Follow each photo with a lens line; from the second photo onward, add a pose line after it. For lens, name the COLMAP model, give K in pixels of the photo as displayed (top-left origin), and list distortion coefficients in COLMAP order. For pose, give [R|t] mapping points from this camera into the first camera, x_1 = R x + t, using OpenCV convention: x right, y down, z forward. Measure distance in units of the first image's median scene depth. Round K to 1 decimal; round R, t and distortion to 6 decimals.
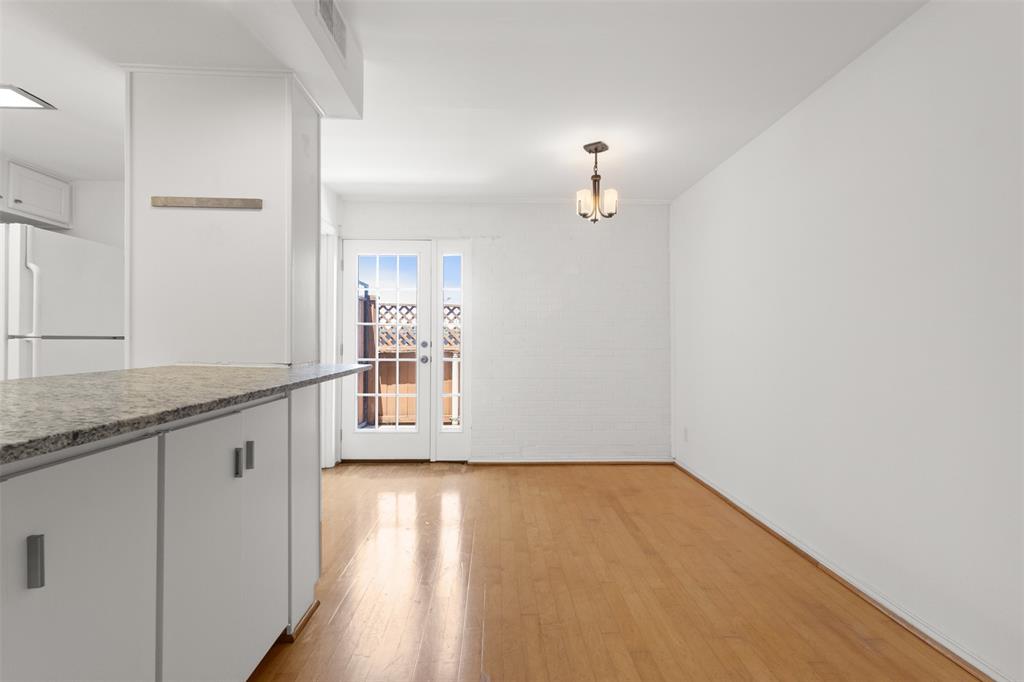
lens RADIAL K [[478.5, 0, 513.0], [0, 478.5, 343.2], [0, 0, 1]] dist [0.000701, 0.001237]
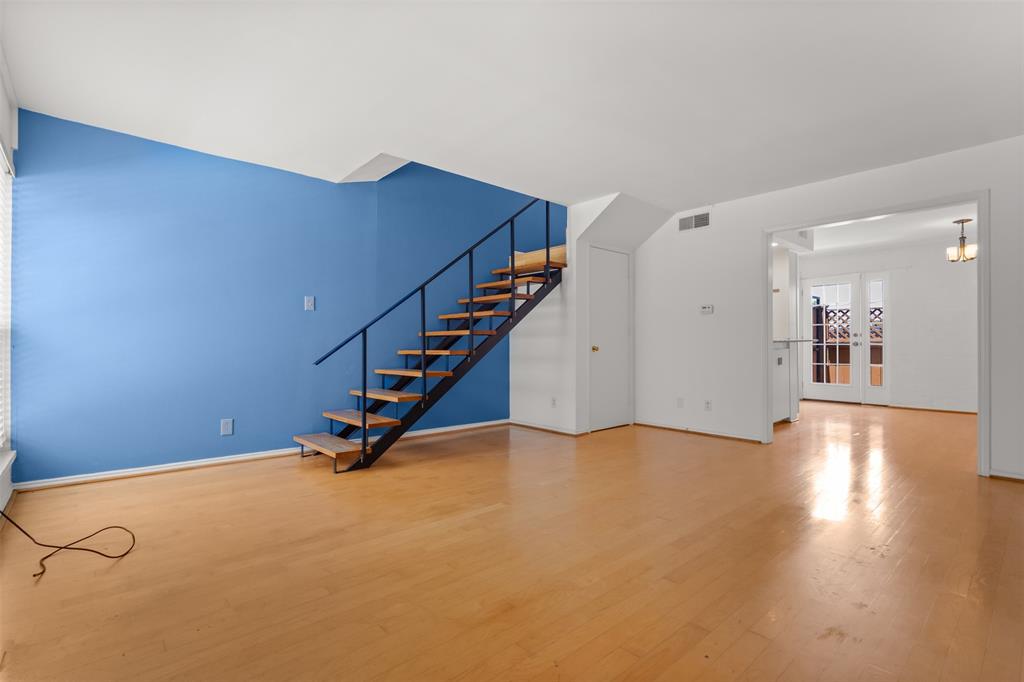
lens RADIAL K [[478.5, 0, 513.1], [0, 478.5, 345.0], [0, 0, 1]] dist [0.000701, 0.001237]
pose [[0.645551, -0.007422, -0.763681, 0.337639], [0.005529, 0.999972, -0.005044, 0.039170], [0.763697, -0.000967, 0.645574, -1.067115]]
